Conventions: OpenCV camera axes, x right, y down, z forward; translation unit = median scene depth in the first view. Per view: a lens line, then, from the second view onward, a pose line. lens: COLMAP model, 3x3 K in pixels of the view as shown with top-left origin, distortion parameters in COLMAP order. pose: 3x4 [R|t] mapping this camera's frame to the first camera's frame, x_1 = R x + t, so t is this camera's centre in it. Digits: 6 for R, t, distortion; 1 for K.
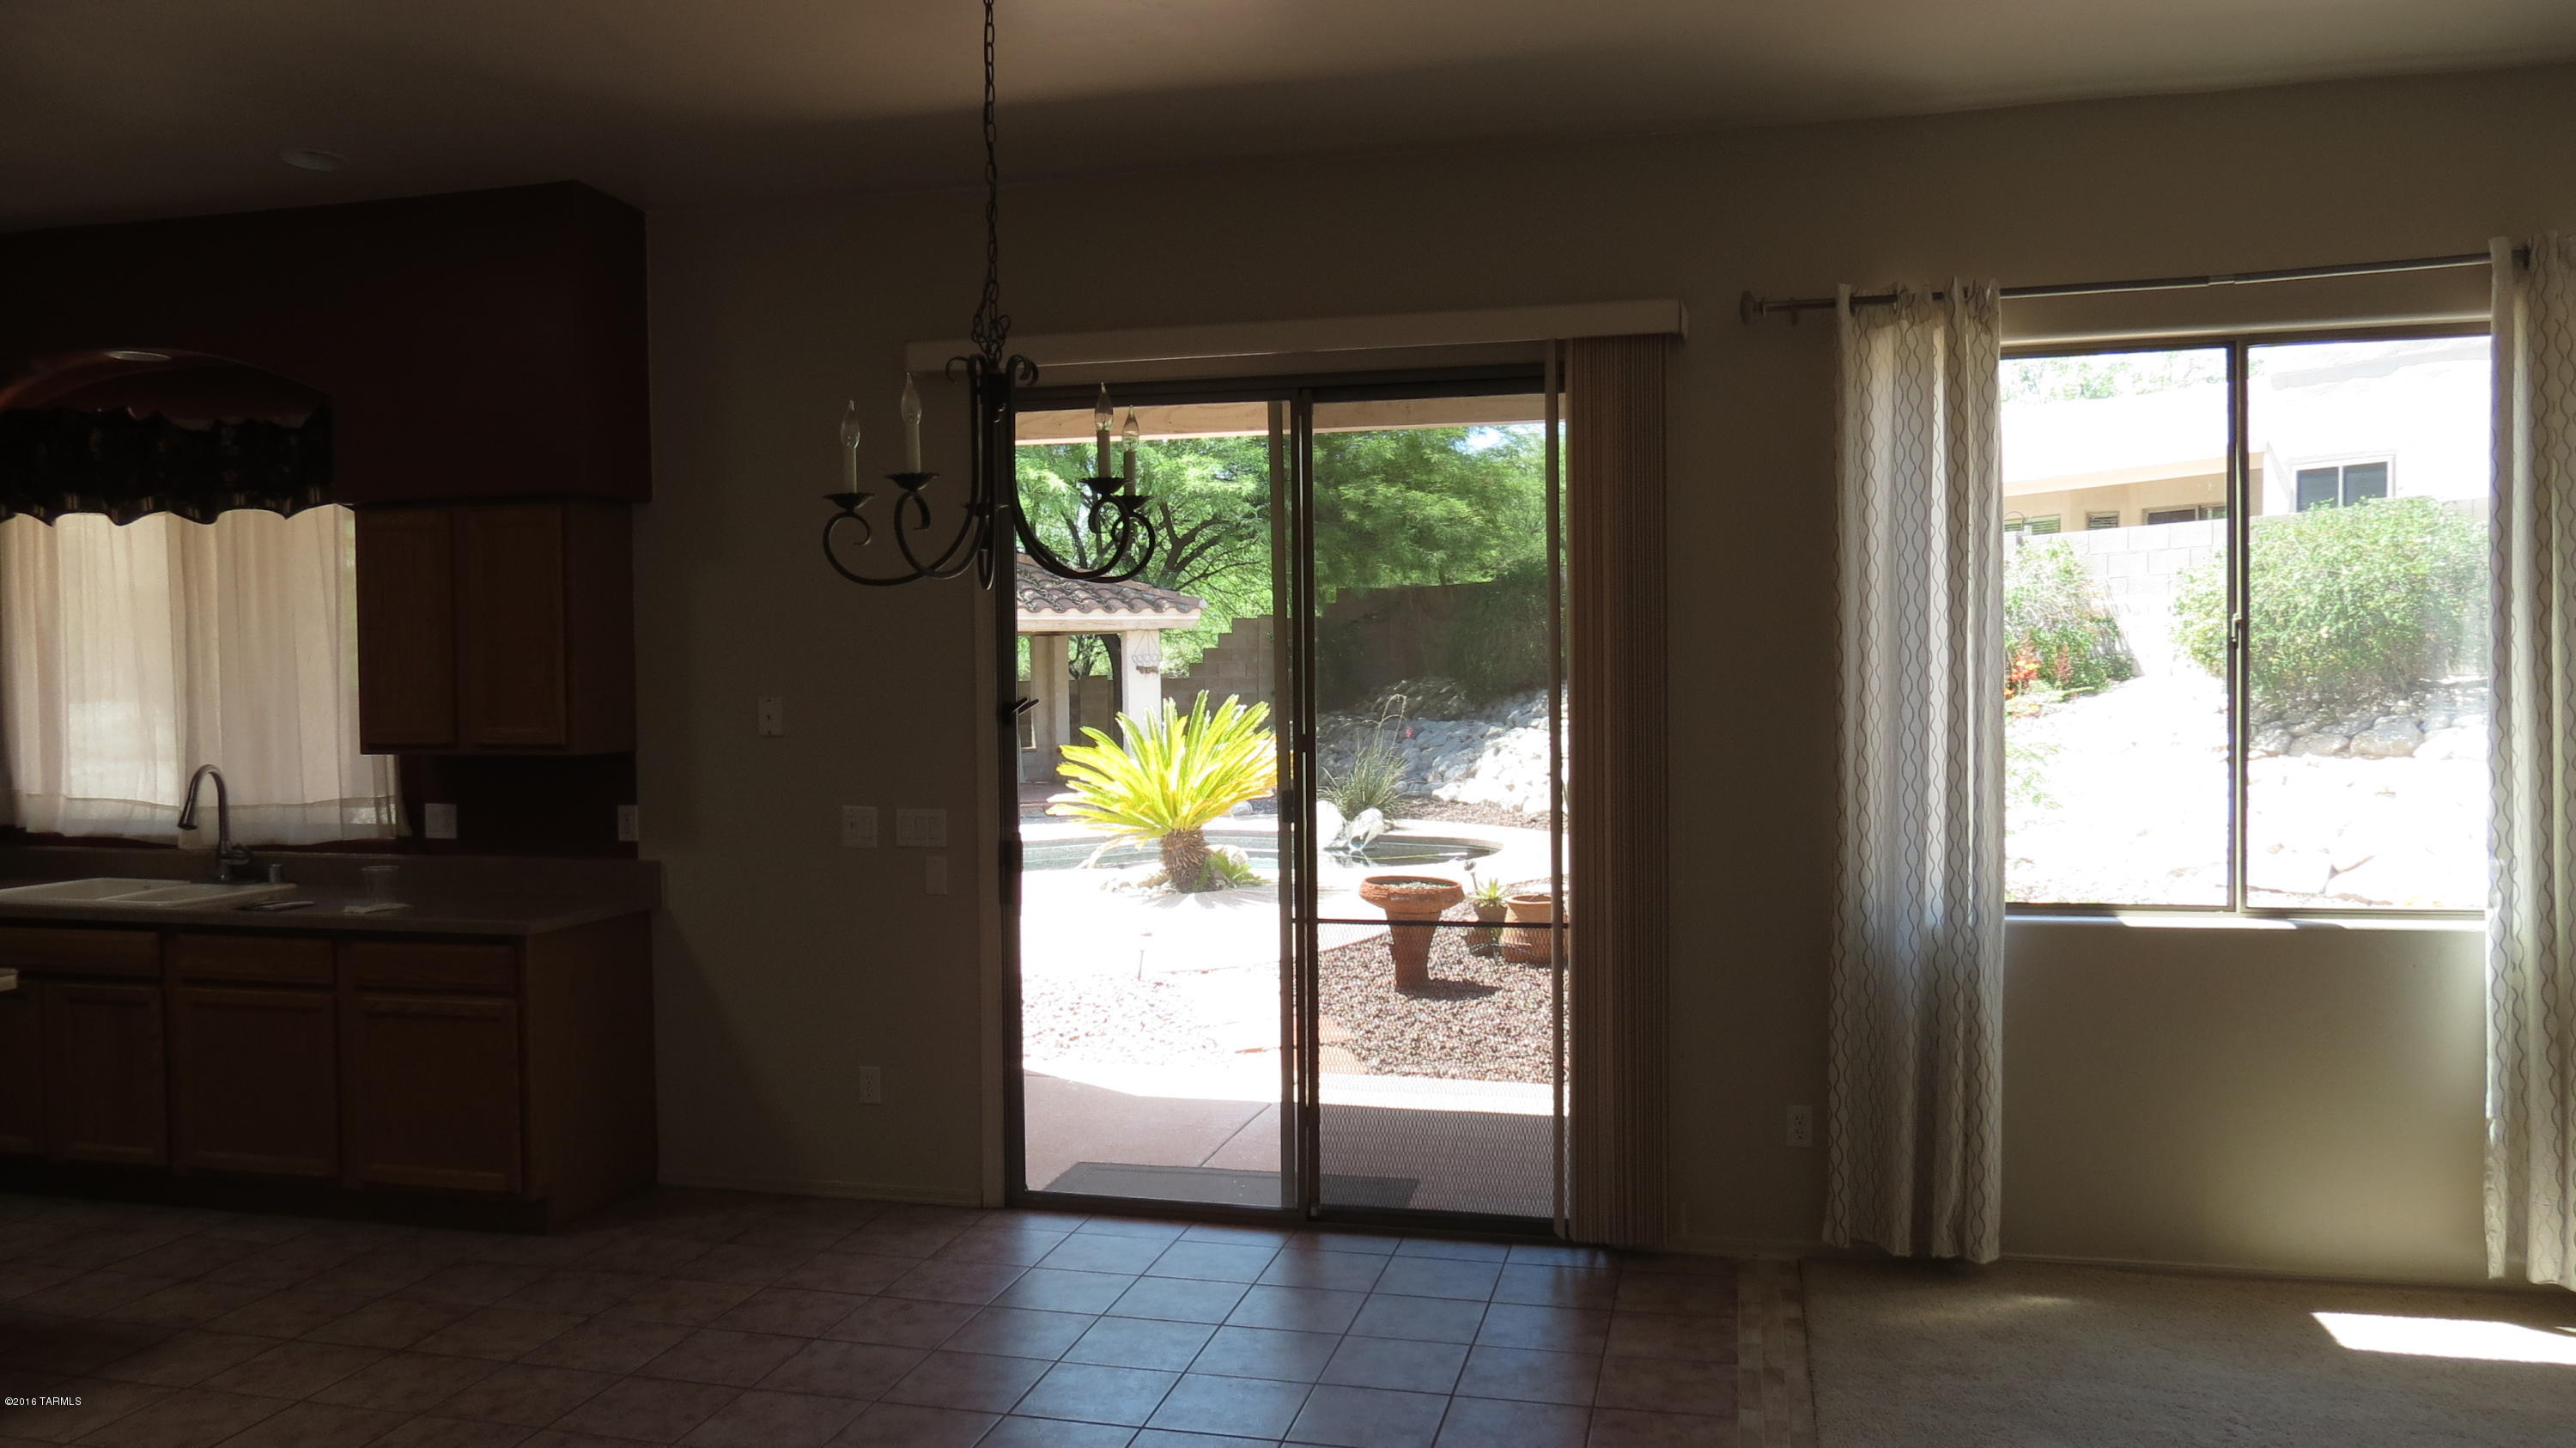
lens RADIAL K [[1817.4, 0, 1295.9], [0, 1817.4, 731.7], [0, 0, 1]] dist [-0.025805, 0.006471]
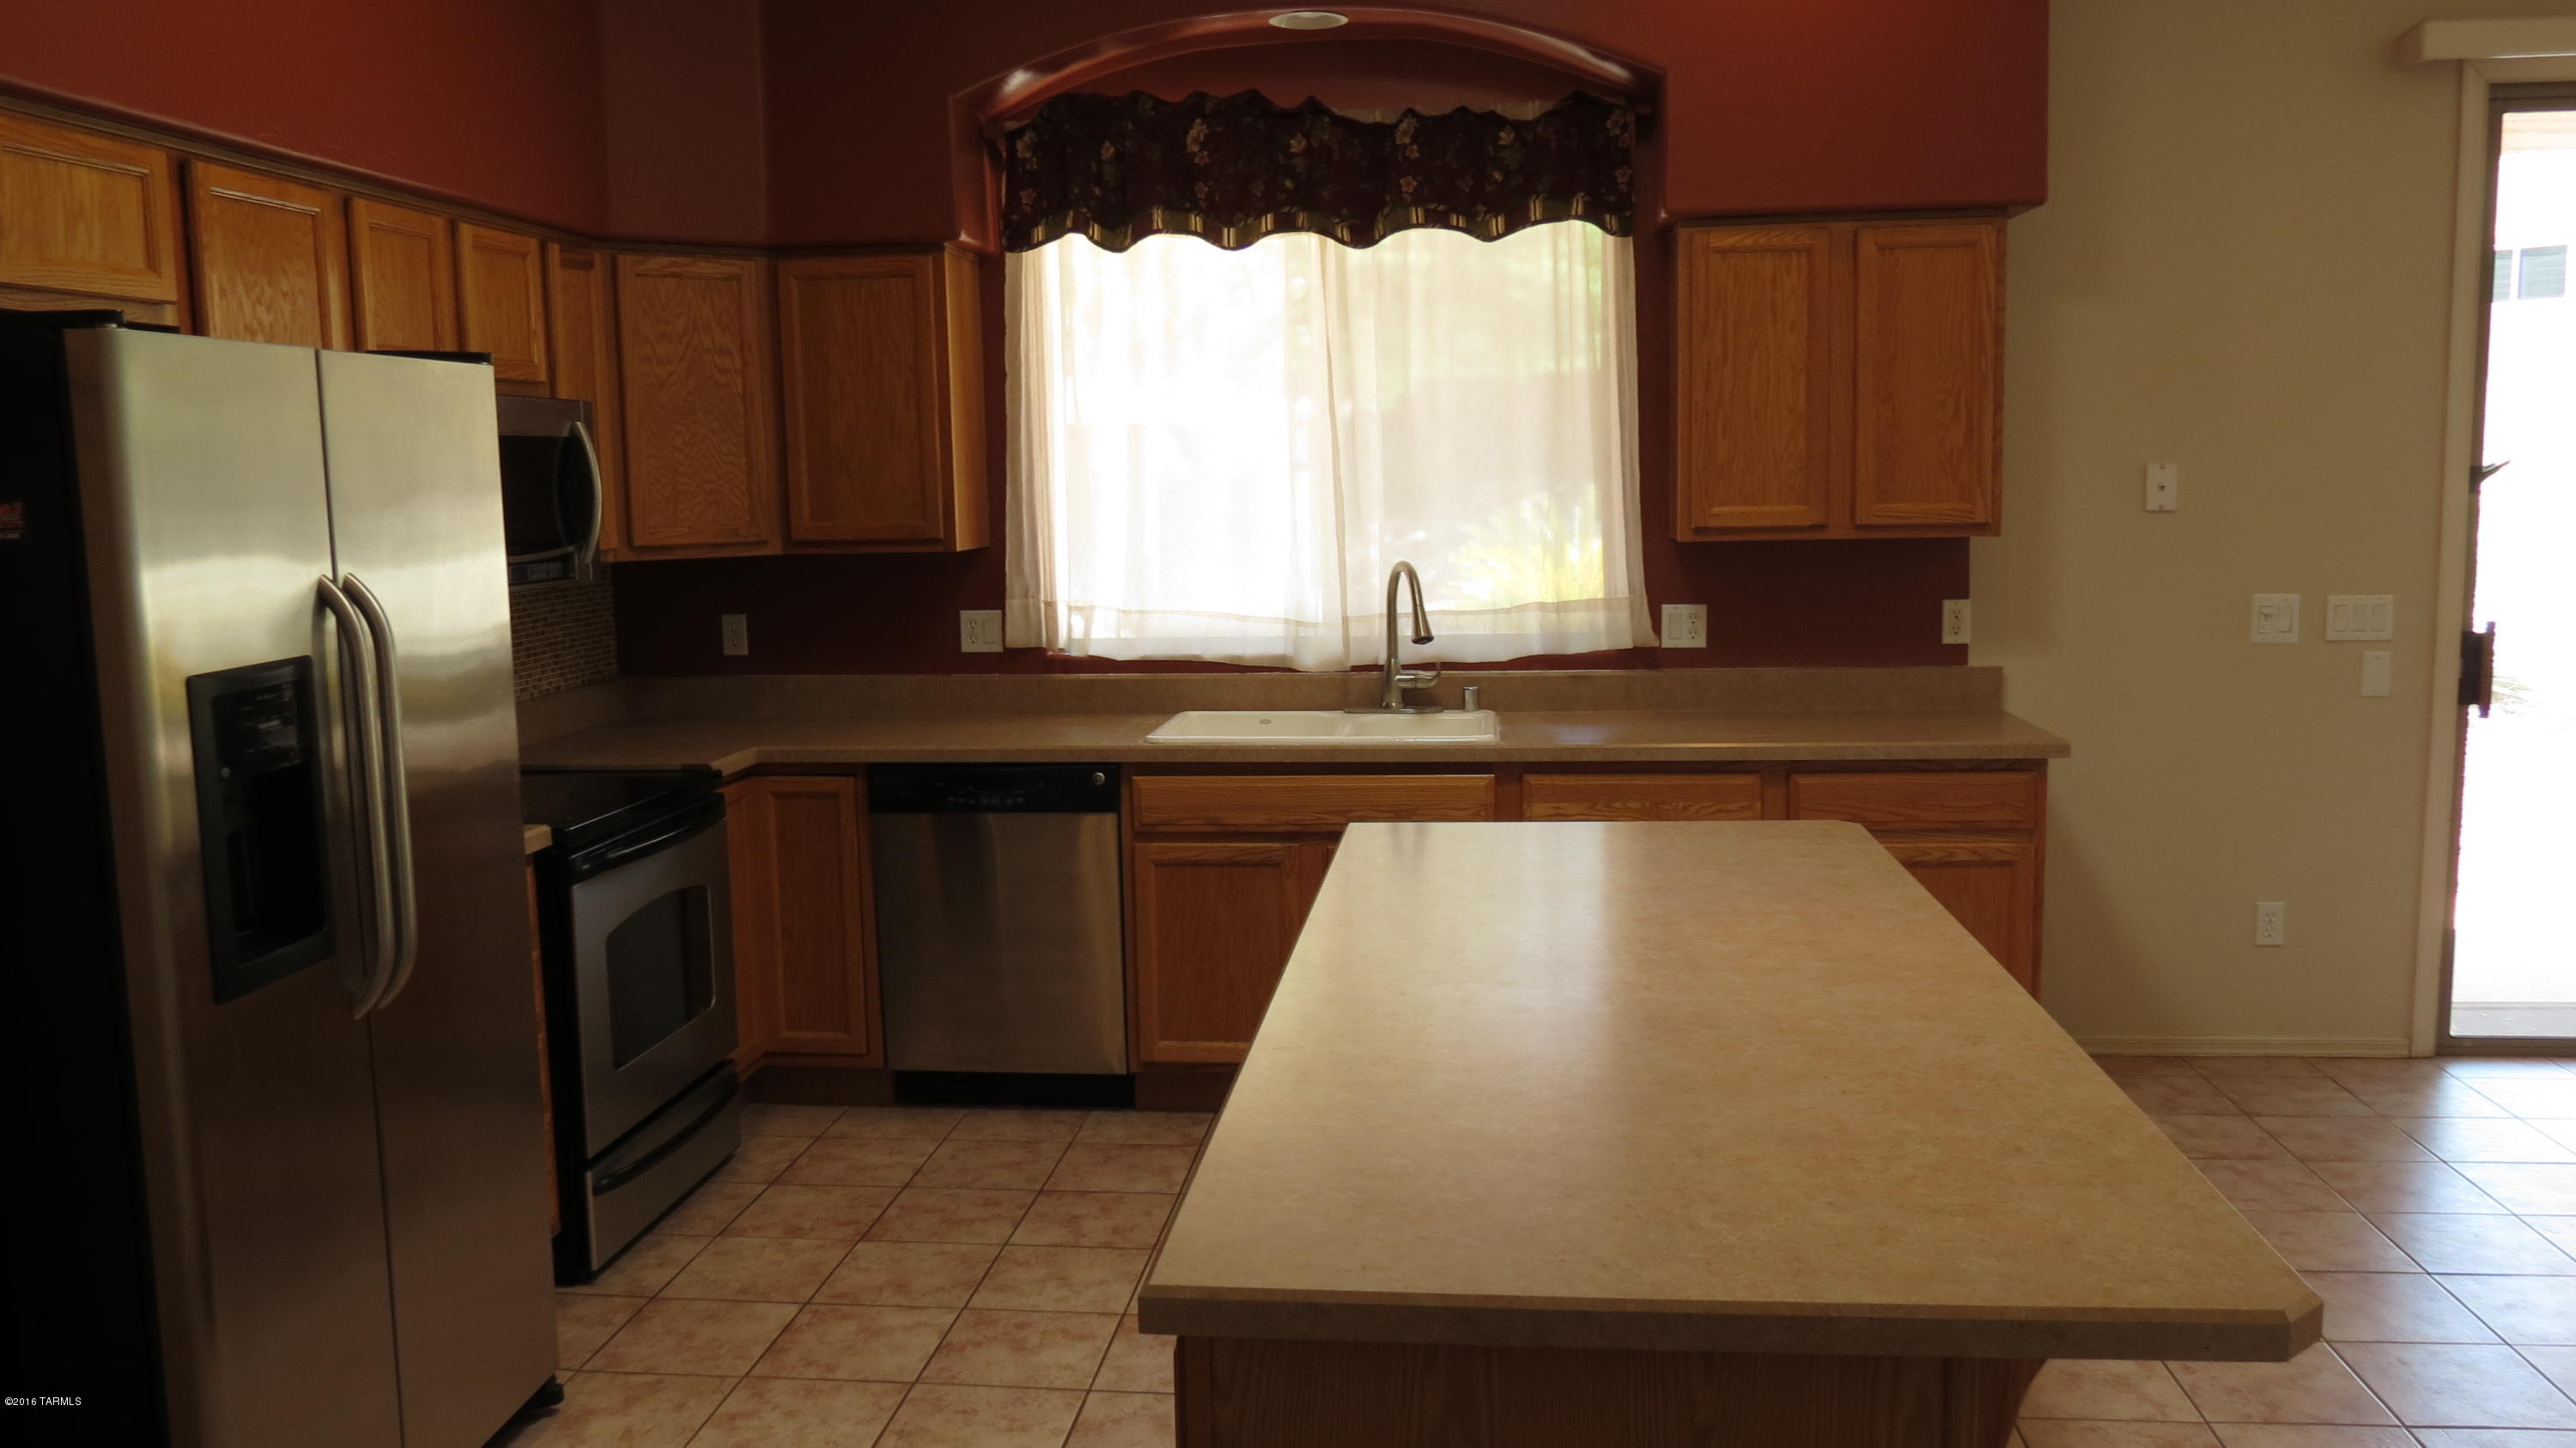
lens RADIAL K [[1964.7, 0, 1300.4], [0, 1964.7, 717.0], [0, 0, 1]] dist [-0.040235, 0.018059]
pose [[0.991200, -0.029303, 0.129089, -0.803033], [0.017852, 0.995873, 0.088985, 0.009981], [-0.131164, -0.085898, 0.987632, 0.171861]]
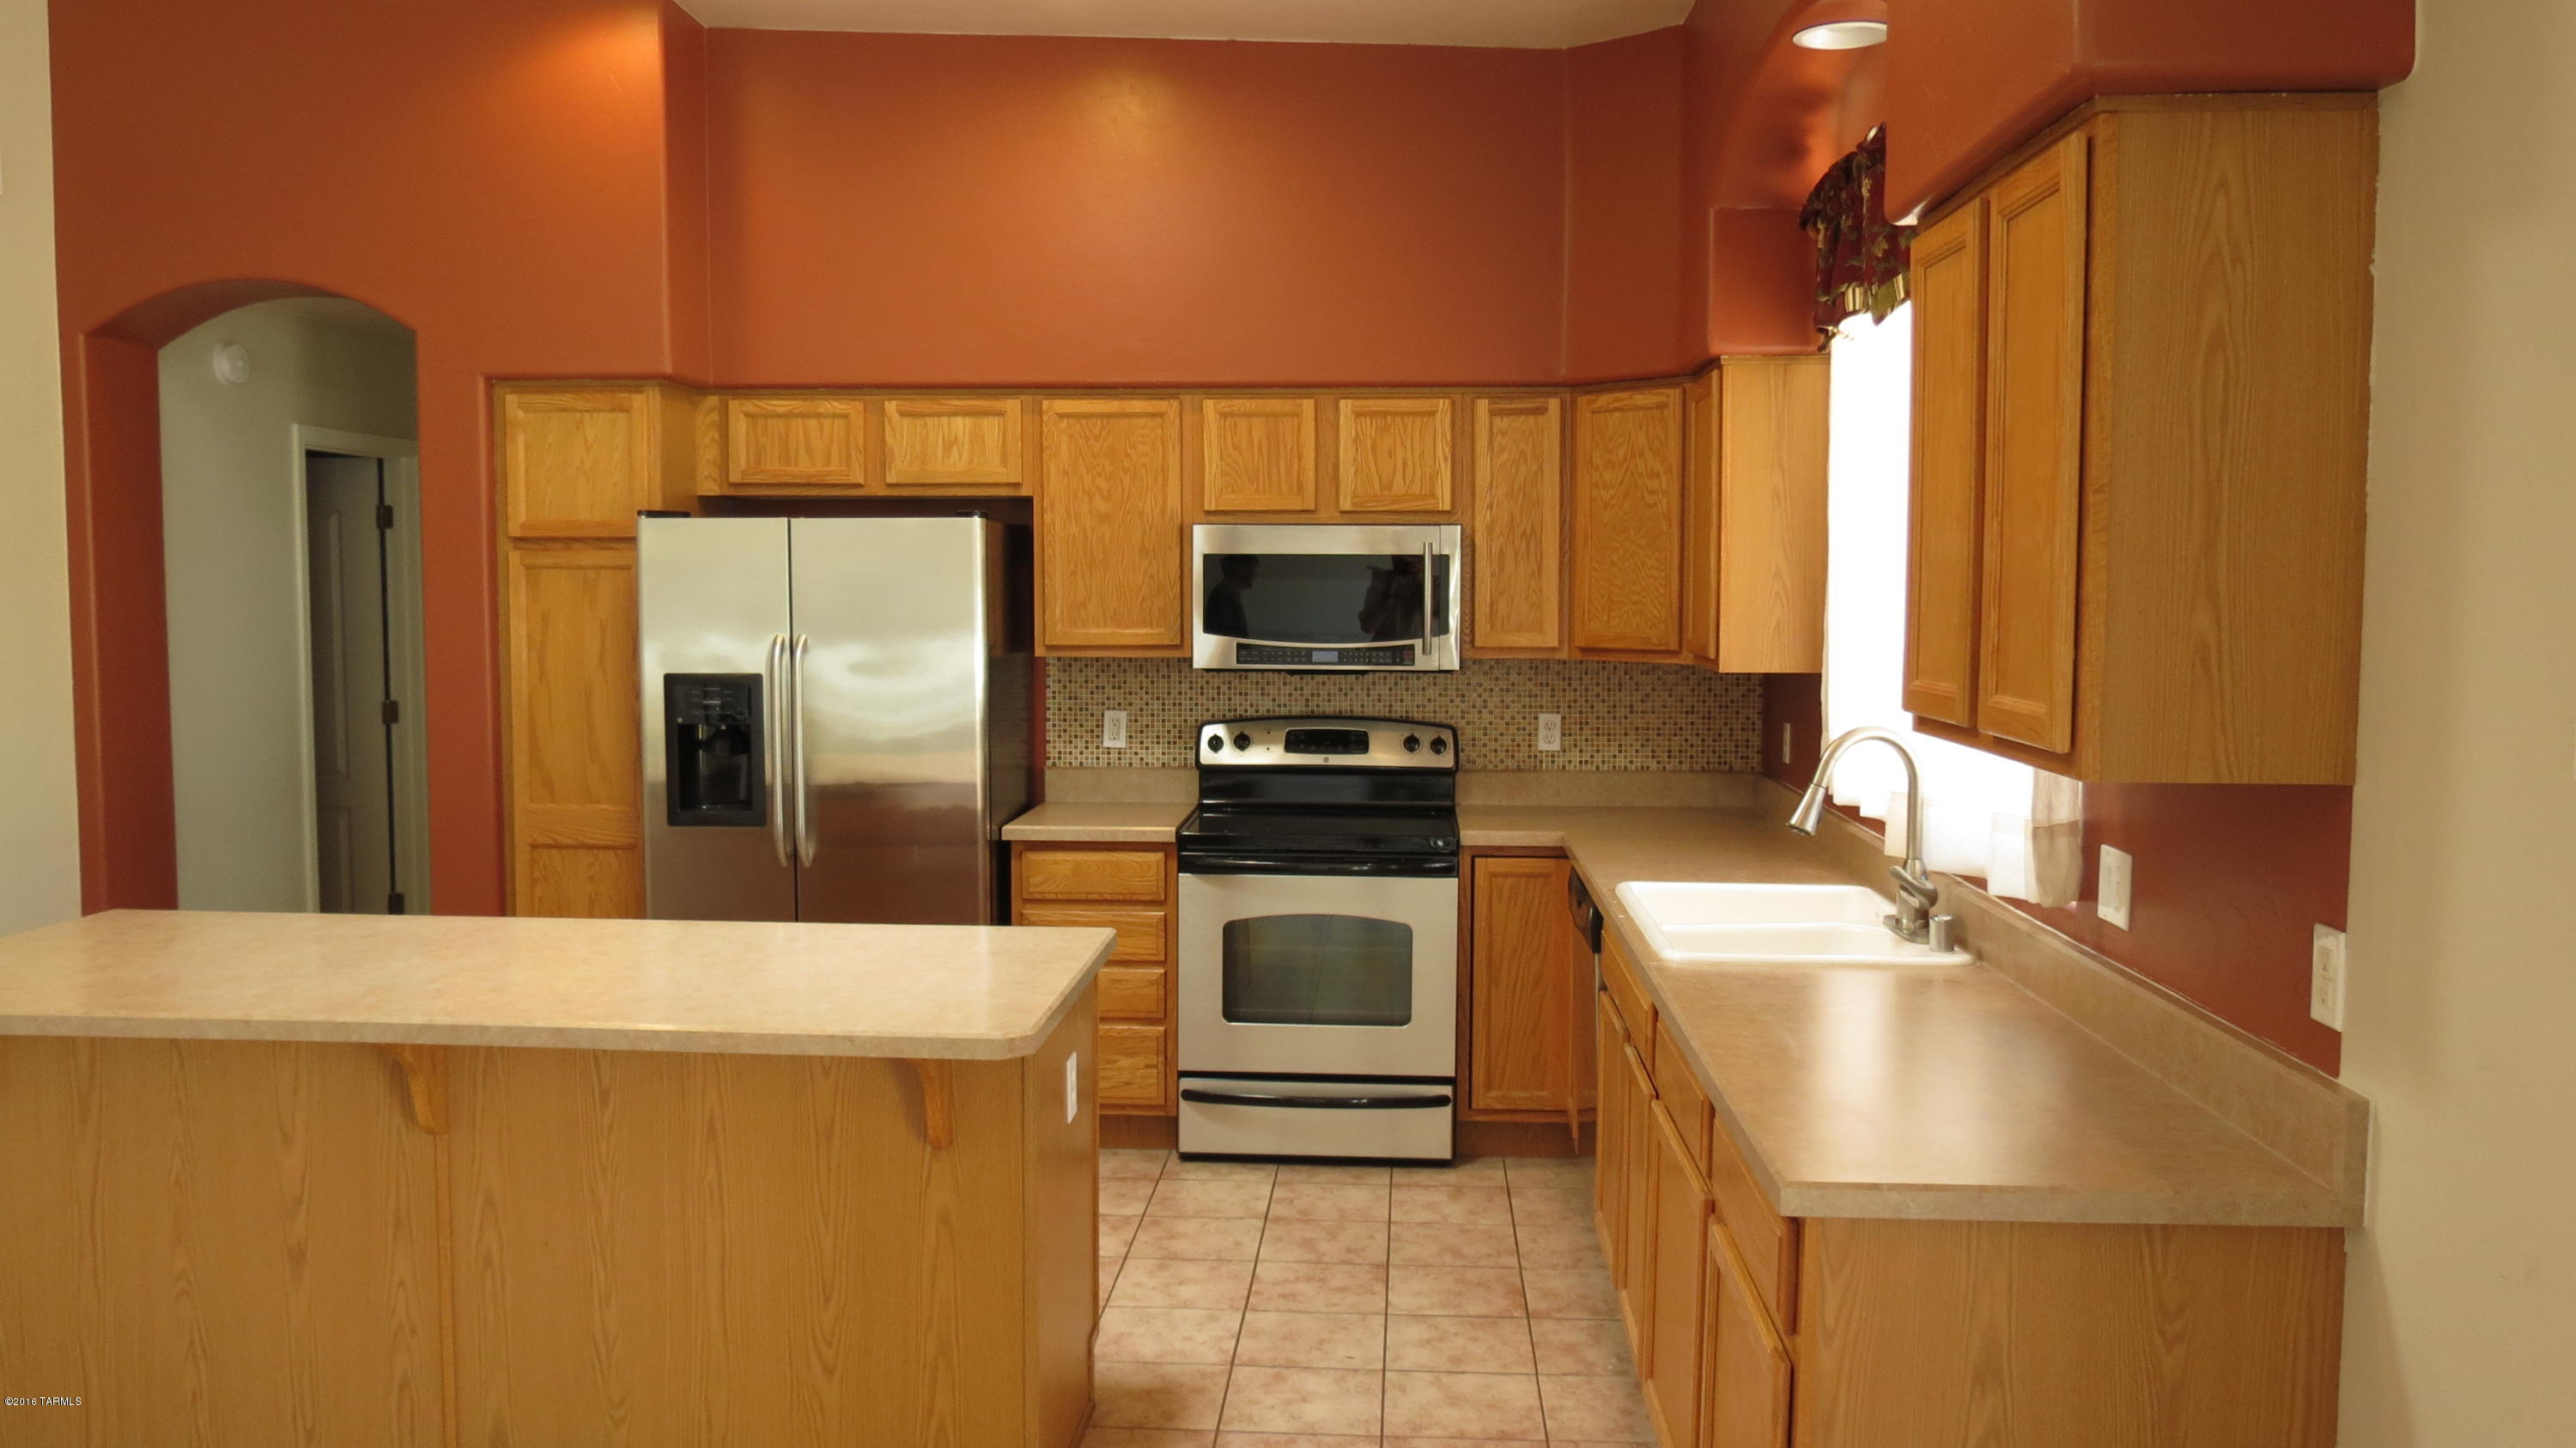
lens RADIAL K [[1964.7, 0, 1269.4], [0, 1964.7, 722.7], [0, 0, 1]] dist [-0.040235, 0.018059]
pose [[0.167005, 0.078958, -0.982789, -0.021899], [-0.038663, 0.996546, 0.073493, -0.022262], [0.985198, 0.025724, 0.169481, 0.745024]]
